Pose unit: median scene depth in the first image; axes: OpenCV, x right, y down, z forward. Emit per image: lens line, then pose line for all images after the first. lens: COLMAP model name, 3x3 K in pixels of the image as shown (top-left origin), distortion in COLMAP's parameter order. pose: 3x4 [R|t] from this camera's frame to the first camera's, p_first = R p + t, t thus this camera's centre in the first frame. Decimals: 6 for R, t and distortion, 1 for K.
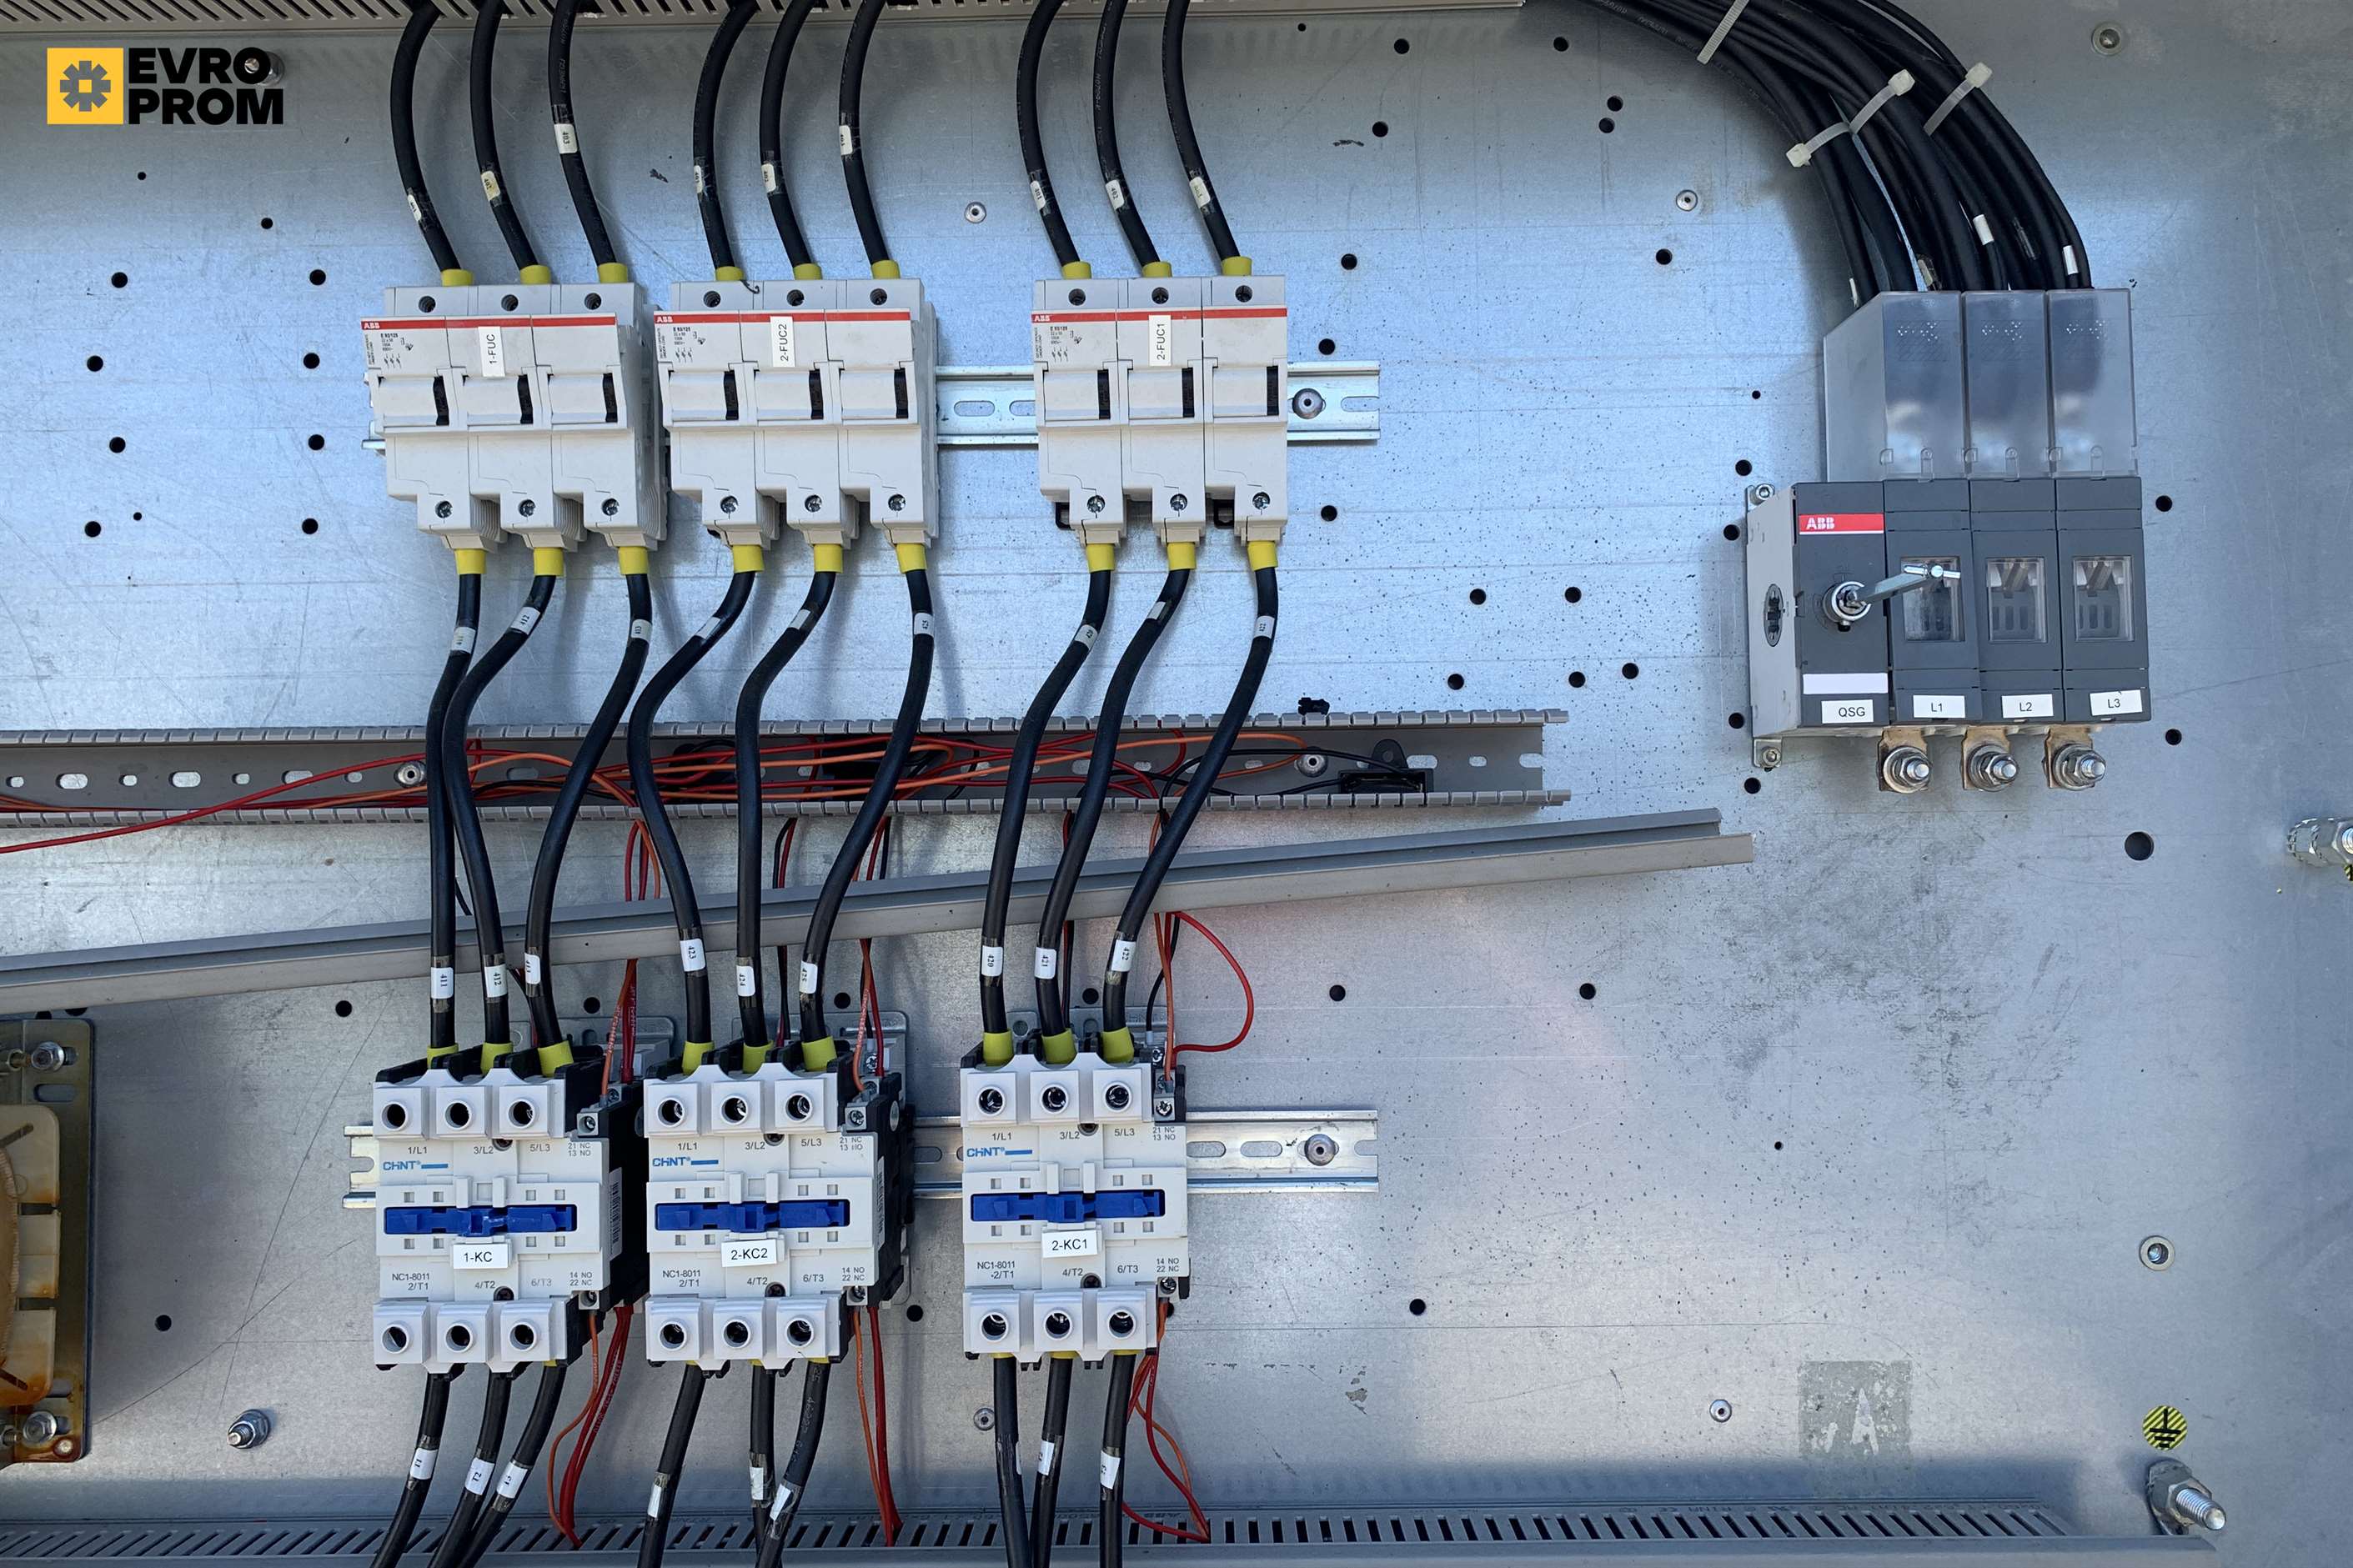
lens RADIAL K [[1766.6, 0, 1214.6], [0, 1766.6, 733.6], [0, 0, 1]] dist [0.004177, -0.000233]
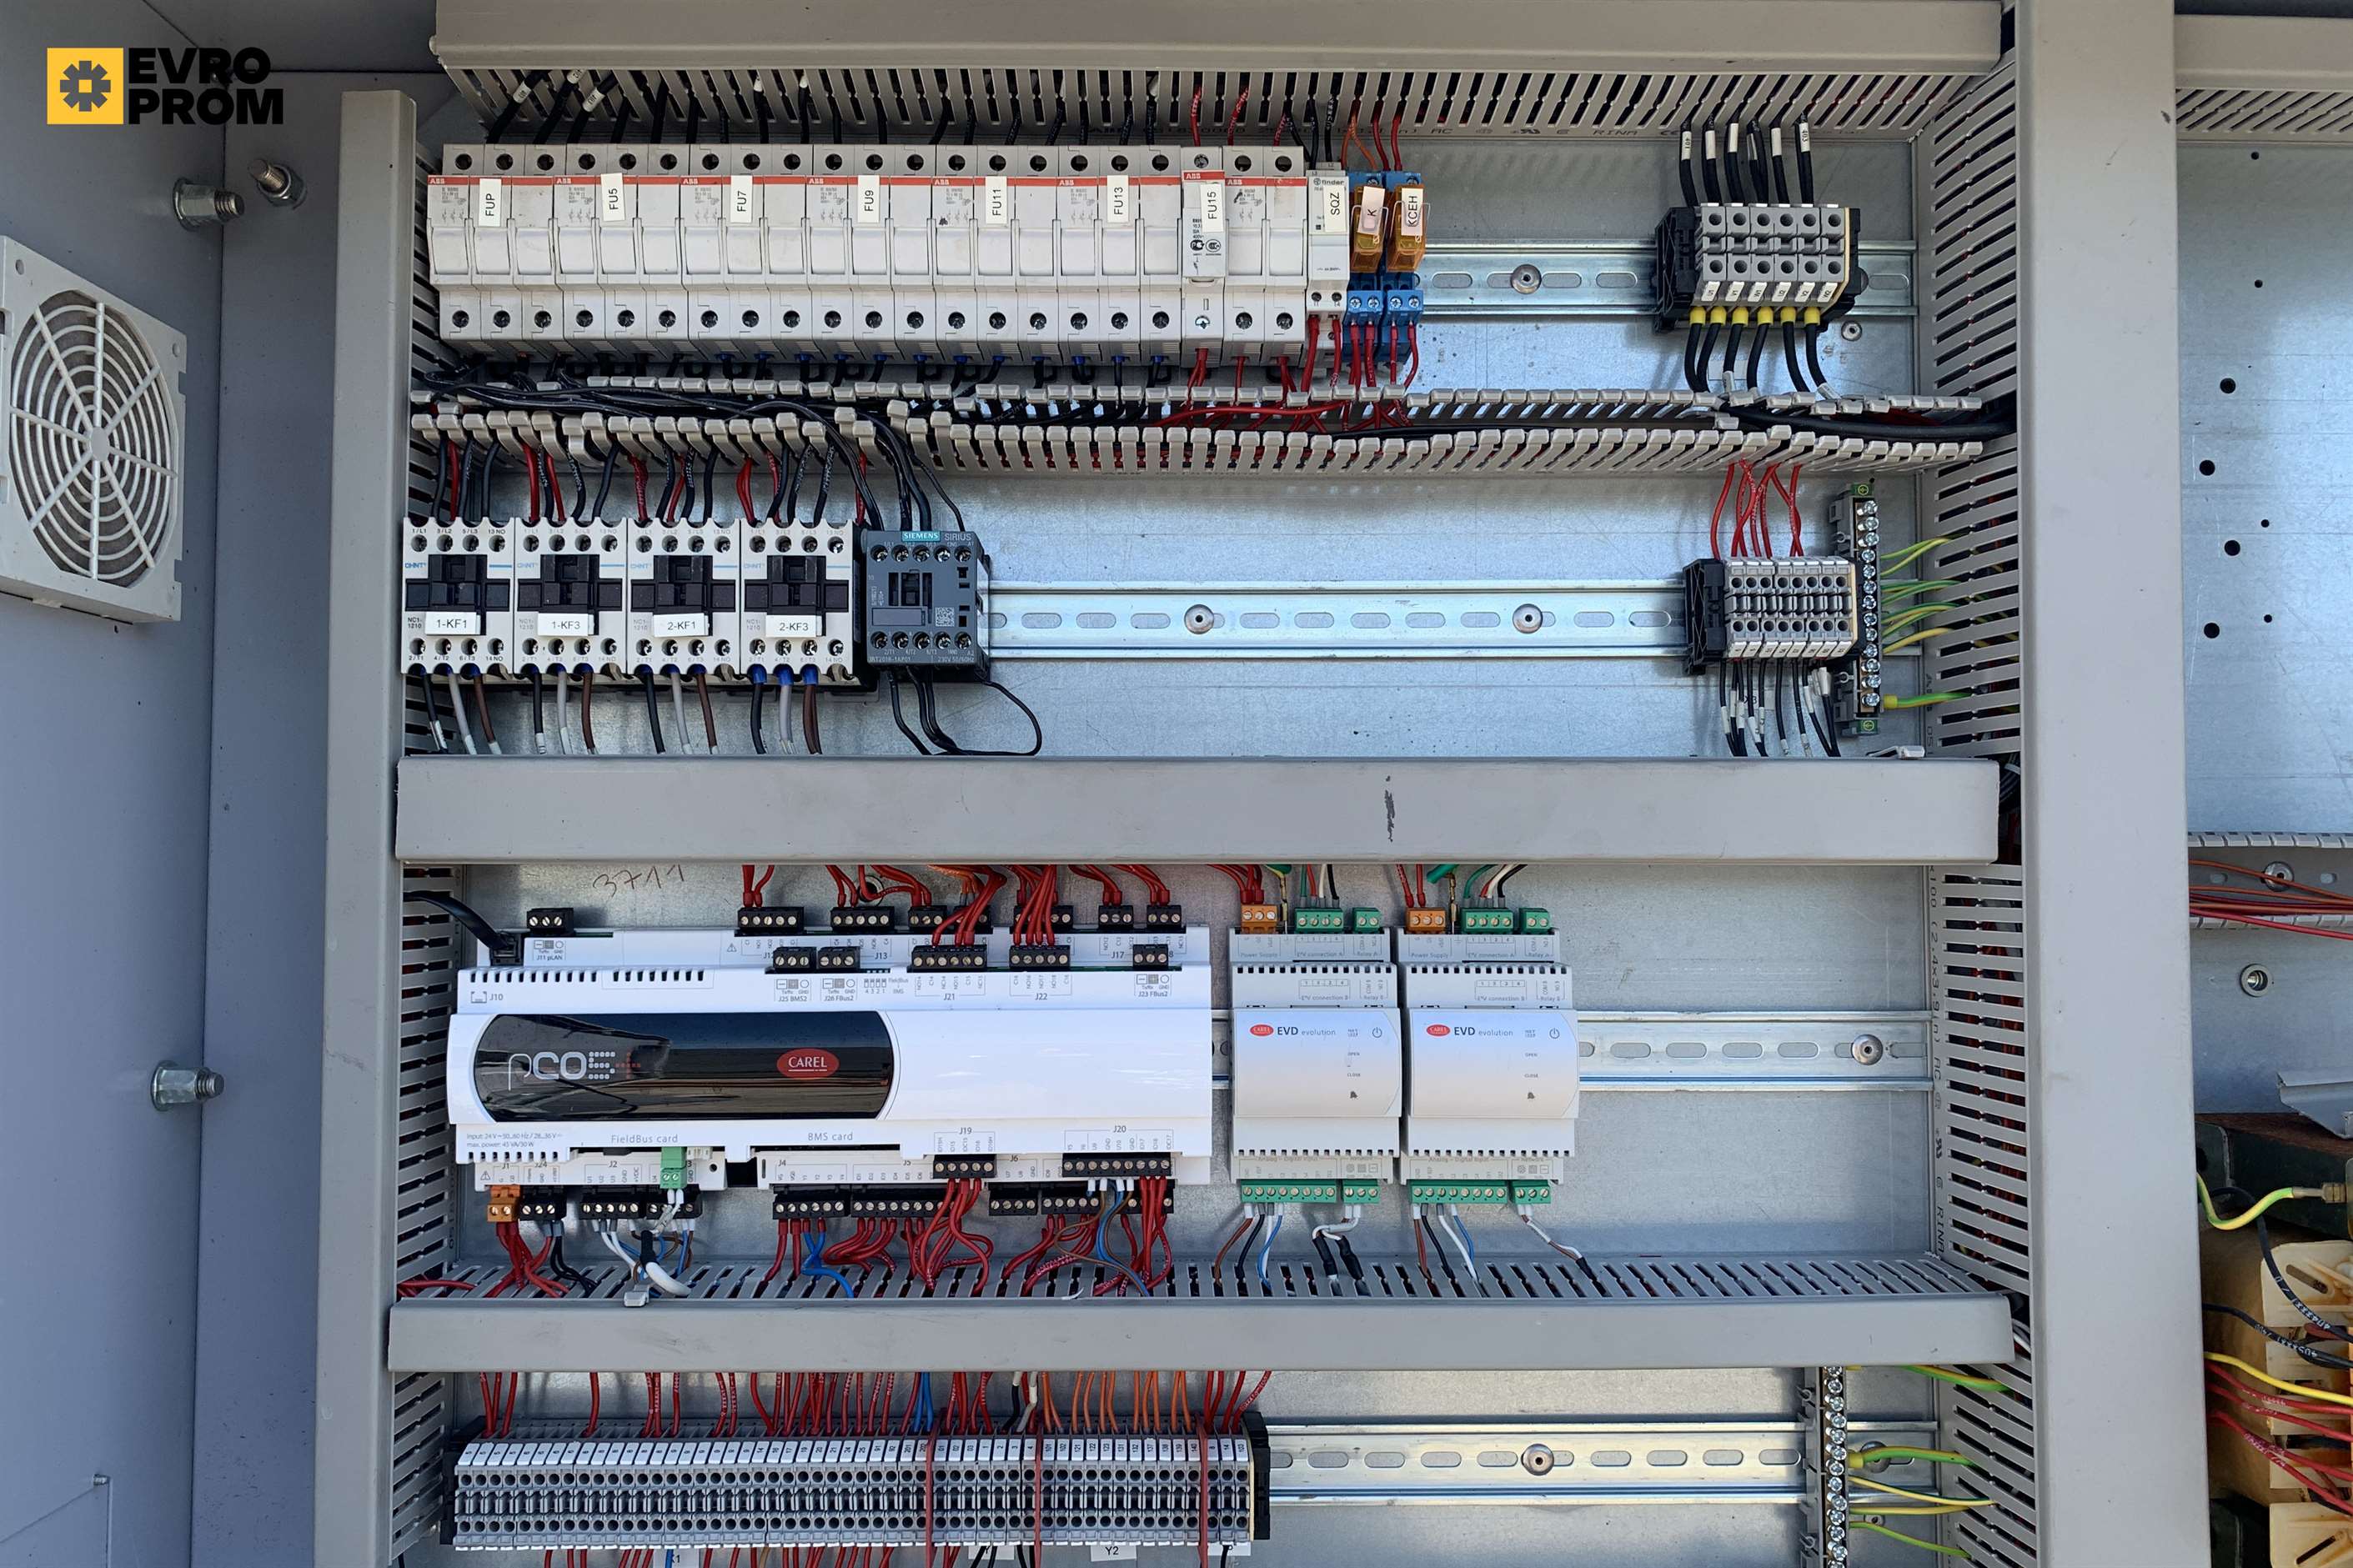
lens RADIAL K [[1787.8, 0, 1124.5], [0, 1787.8, 718.1], [0, 0, 1]] dist [-0.003041, -0.003486]
pose [[0.999887, 0.008032, -0.012739, -1.343358], [-0.008170, 0.999909, -0.010766, -0.047792], [0.012652, 0.010869, 0.999861, -0.034765]]
